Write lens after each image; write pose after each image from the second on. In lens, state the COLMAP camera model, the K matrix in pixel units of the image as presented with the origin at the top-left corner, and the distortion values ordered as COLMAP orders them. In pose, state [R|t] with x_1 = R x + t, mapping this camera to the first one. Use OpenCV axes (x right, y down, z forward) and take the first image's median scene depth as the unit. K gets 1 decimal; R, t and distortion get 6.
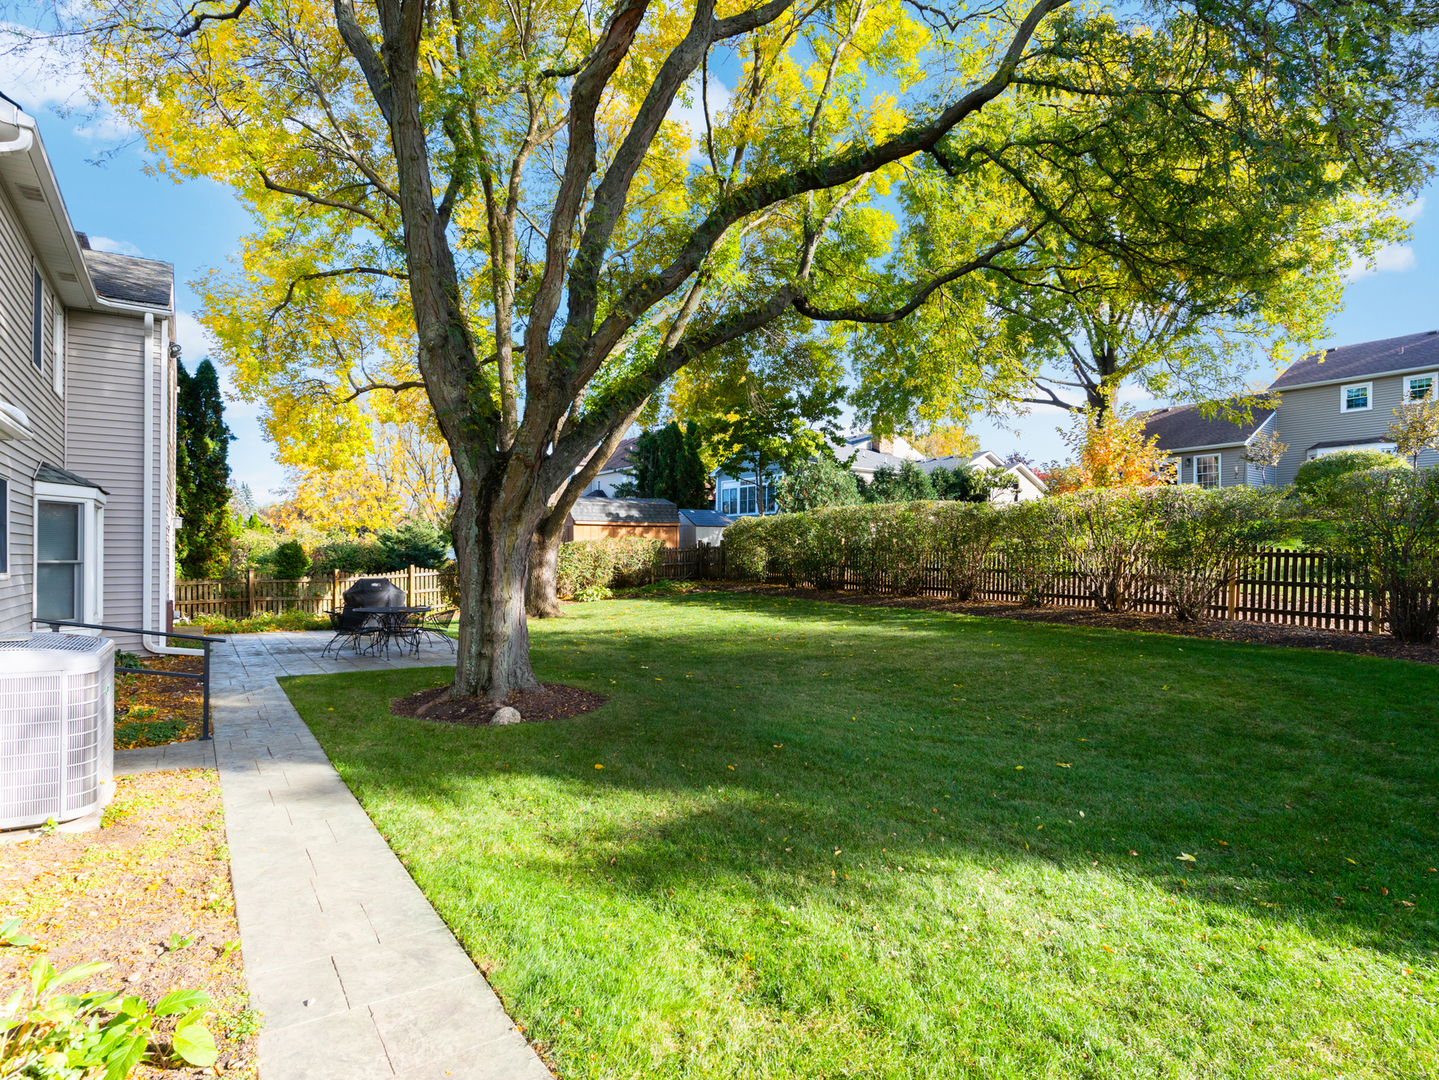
lens RADIAL K [[785.4, 0, 716.7], [0, 785.4, 548.6], [0, 0, 1]] dist [-0.007343, 0.000831]
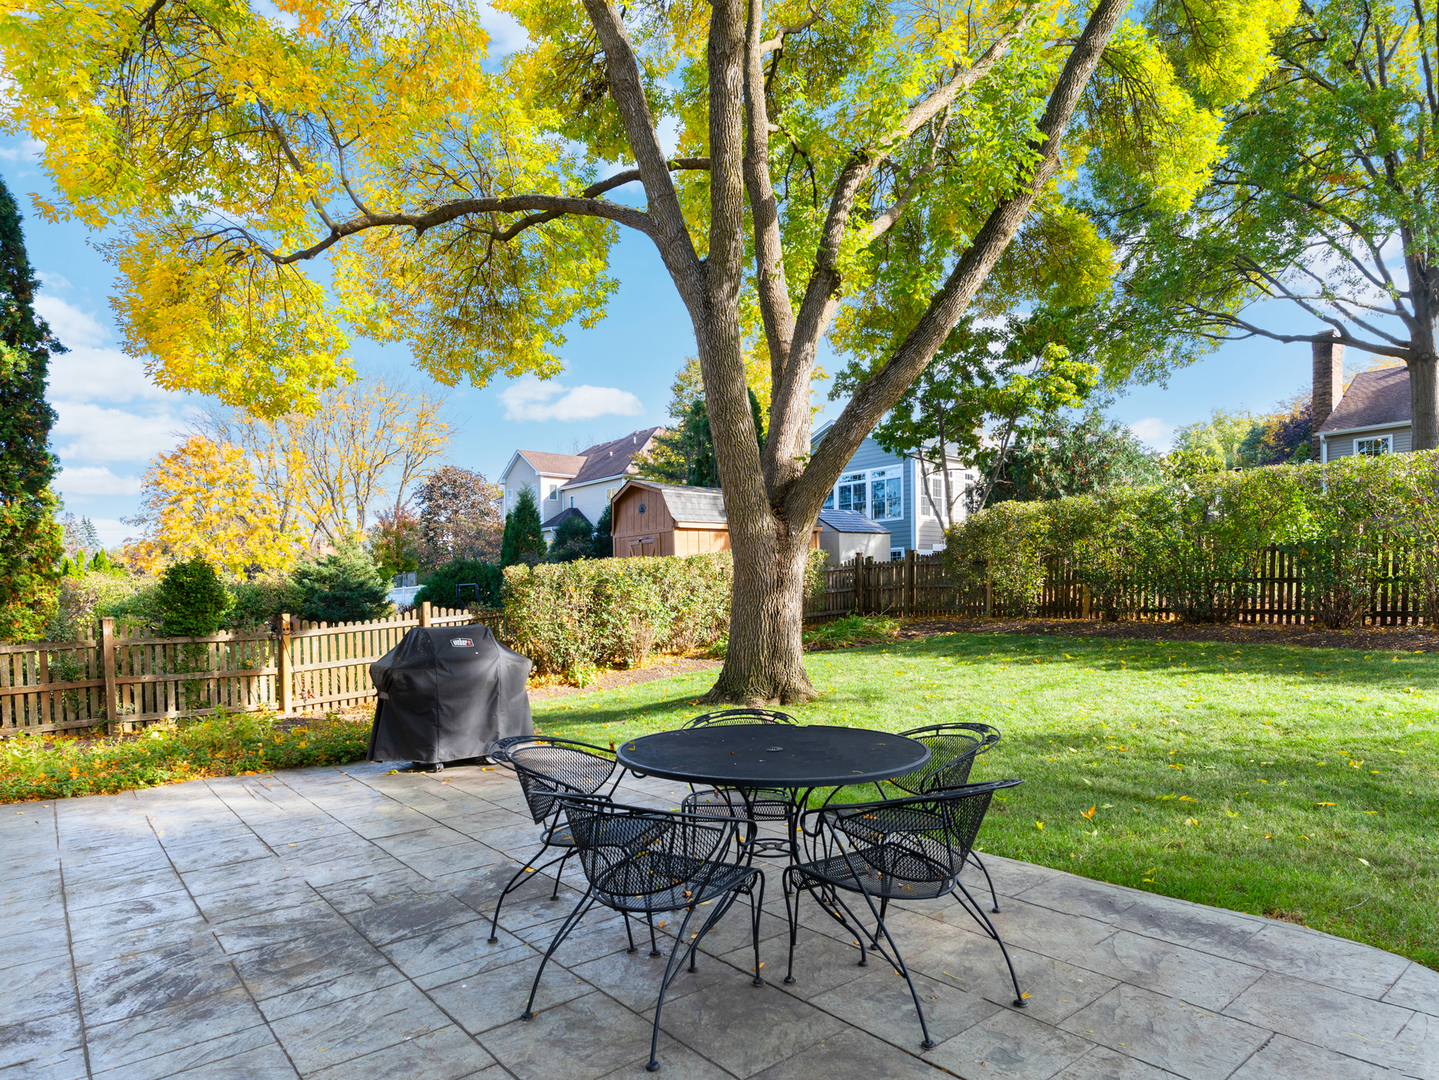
lens RADIAL K [[875.2, 0, 703.2], [0, 875.2, 582.2], [0, 0, 1]] dist [0.005716, 0.001073]
pose [[0.997138, -0.030110, 0.069351, -0.261922], [0.030411, 0.999532, -0.003284, 0.016338], [-0.069220, 0.005384, 0.997587, 0.430488]]
